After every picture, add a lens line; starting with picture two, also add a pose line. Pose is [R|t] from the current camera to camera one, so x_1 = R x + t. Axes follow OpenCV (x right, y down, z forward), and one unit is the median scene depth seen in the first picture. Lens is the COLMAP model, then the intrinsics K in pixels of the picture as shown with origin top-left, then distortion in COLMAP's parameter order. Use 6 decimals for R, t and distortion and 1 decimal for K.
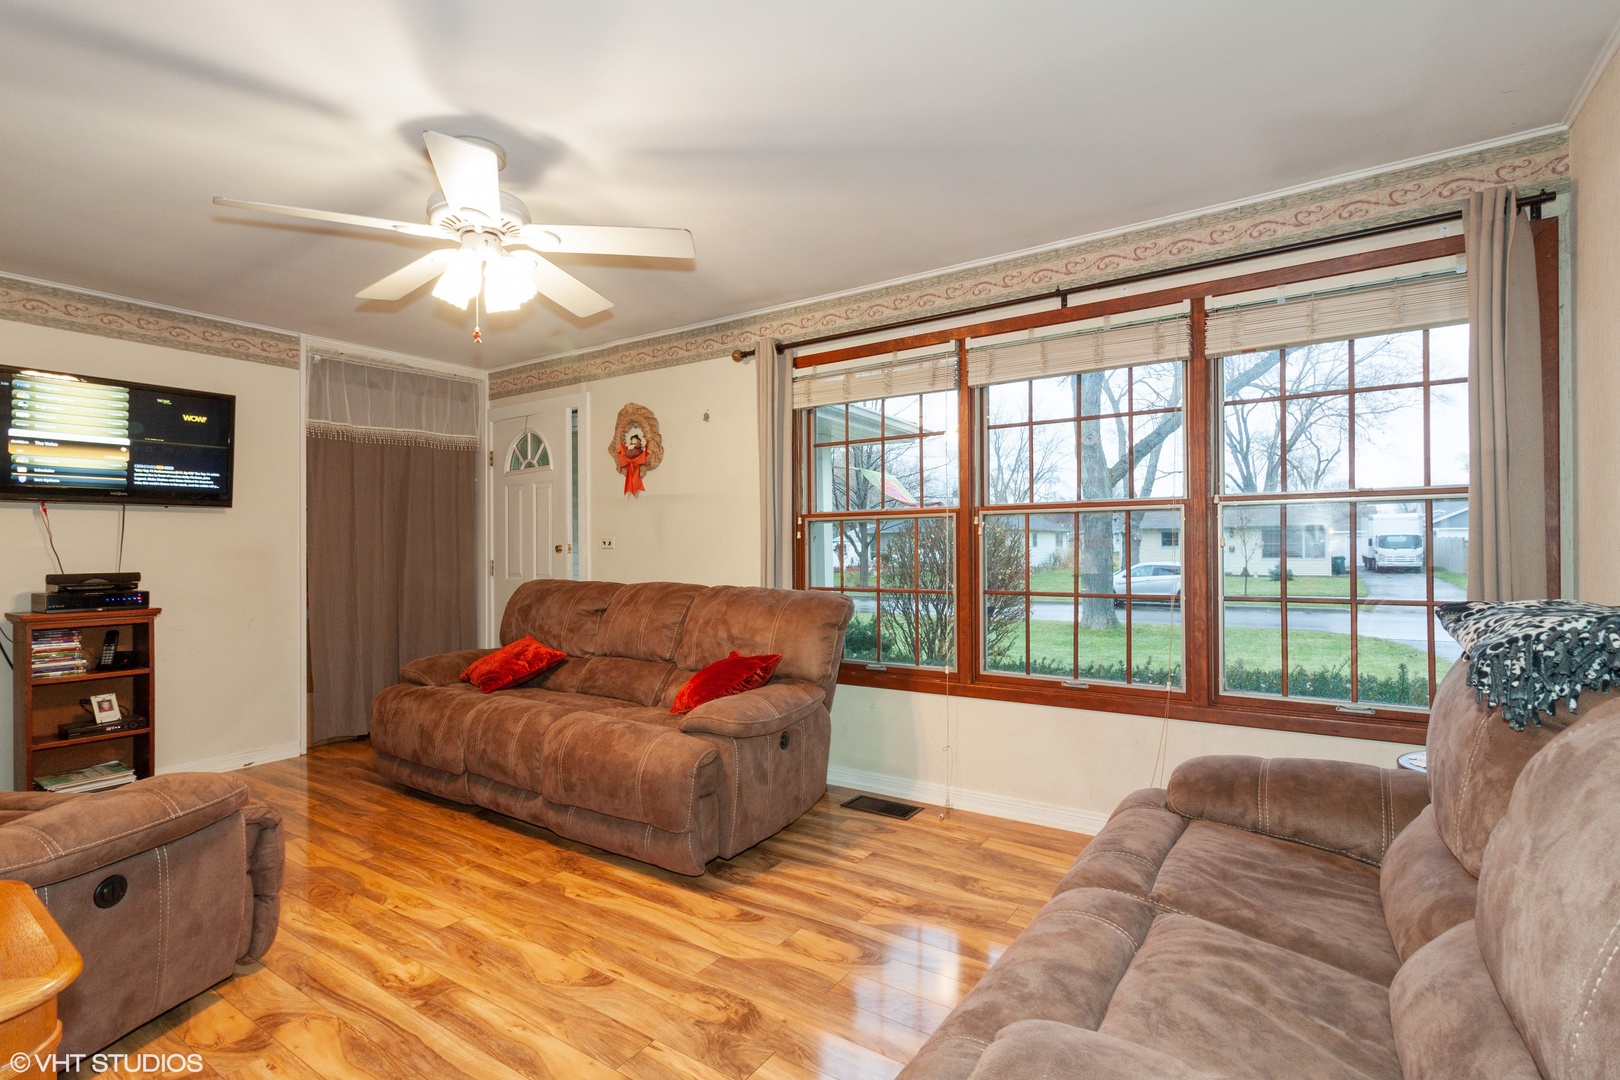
lens RADIAL K [[765.0, 0, 808.3], [0, 765.0, 547.3], [0, 0, 1]] dist [0.003141, 0.000302]
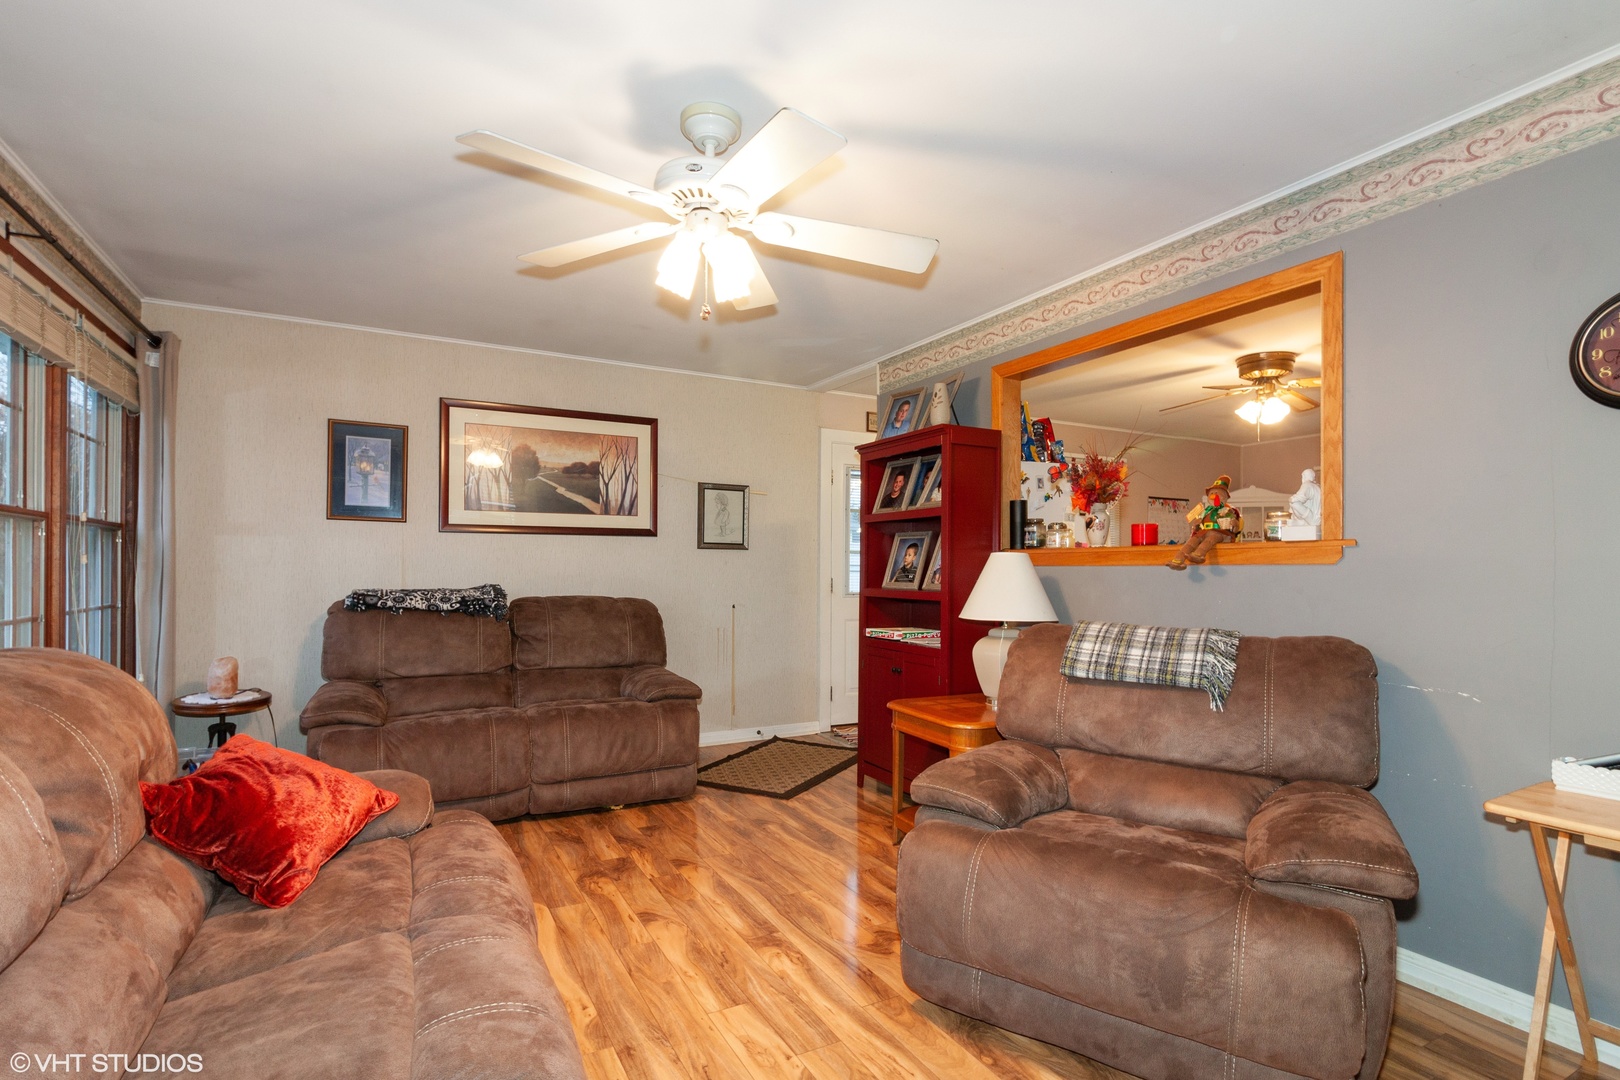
lens RADIAL K [[765.0, 0, 810.8], [0, 765.0, 553.3], [0, 0, 1]] dist [0.003141, 0.000302]
pose [[-0.884483, 0.006600, 0.466526, -1.045067], [-0.004313, 0.999742, -0.022319, 0.010543], [-0.466553, -0.021753, -0.884226, 1.909968]]
